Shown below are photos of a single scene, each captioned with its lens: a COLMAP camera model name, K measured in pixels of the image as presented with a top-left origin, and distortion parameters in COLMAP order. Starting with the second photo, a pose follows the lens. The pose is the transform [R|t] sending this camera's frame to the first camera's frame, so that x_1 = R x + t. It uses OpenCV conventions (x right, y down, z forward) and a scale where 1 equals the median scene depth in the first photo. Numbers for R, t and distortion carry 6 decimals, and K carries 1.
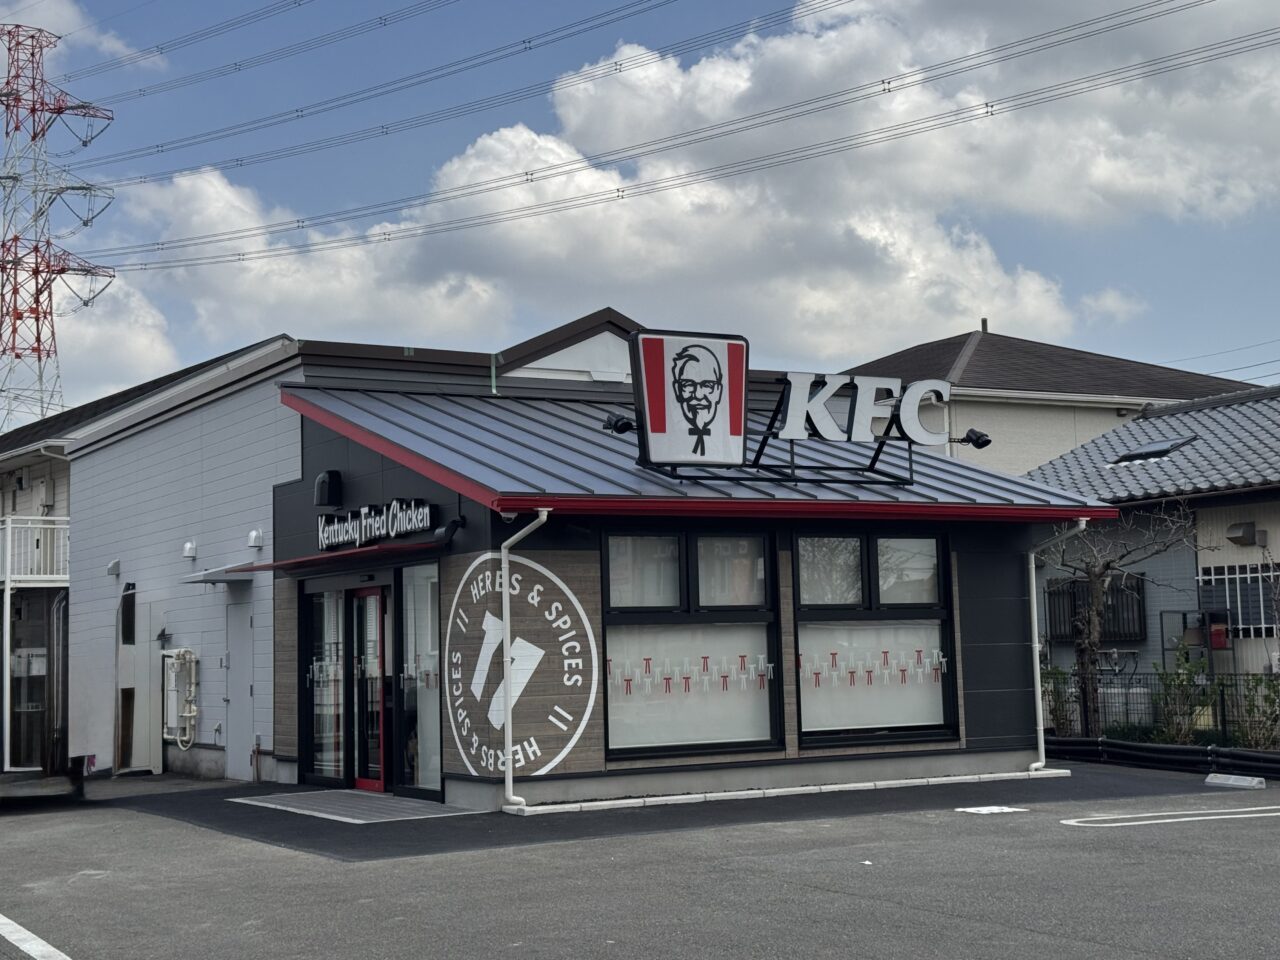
lens RADIAL K [[1827.9, 0, 640.0], [0, 1827.9, 480.0], [0, 0, 1]] dist [0.049199, 0.048207]
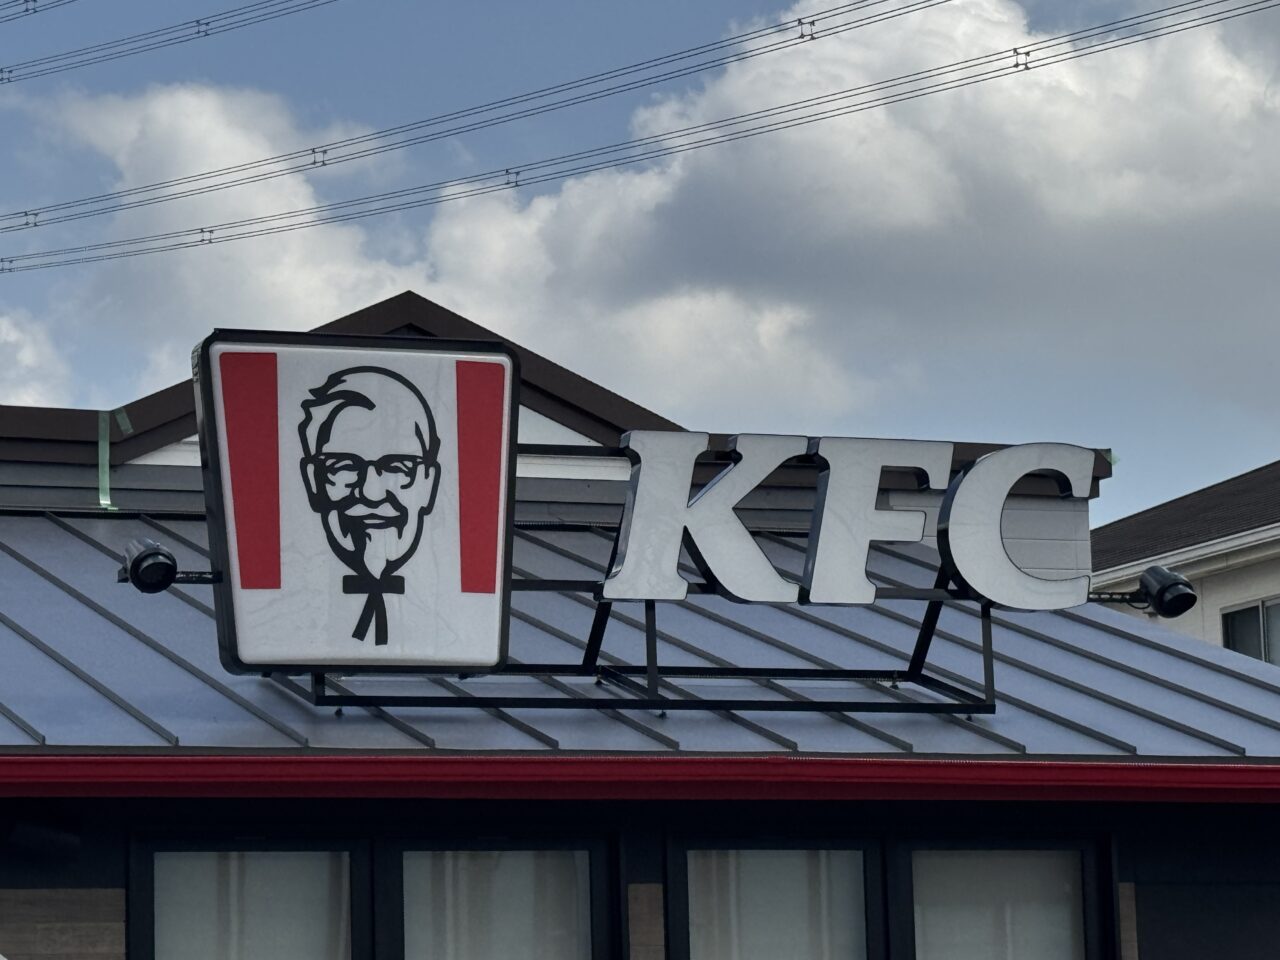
lens RADIAL K [[4152.9, 0, 640.0], [0, 4152.9, 480.0], [0, 0, 1]] dist [0.071755, 0.467666]
pose [[0.991294, -0.022239, -0.129774, 0.201702], [0.014590, 0.998116, -0.059592, 0.005374], [0.130855, 0.057180, 0.989751, 0.111323]]
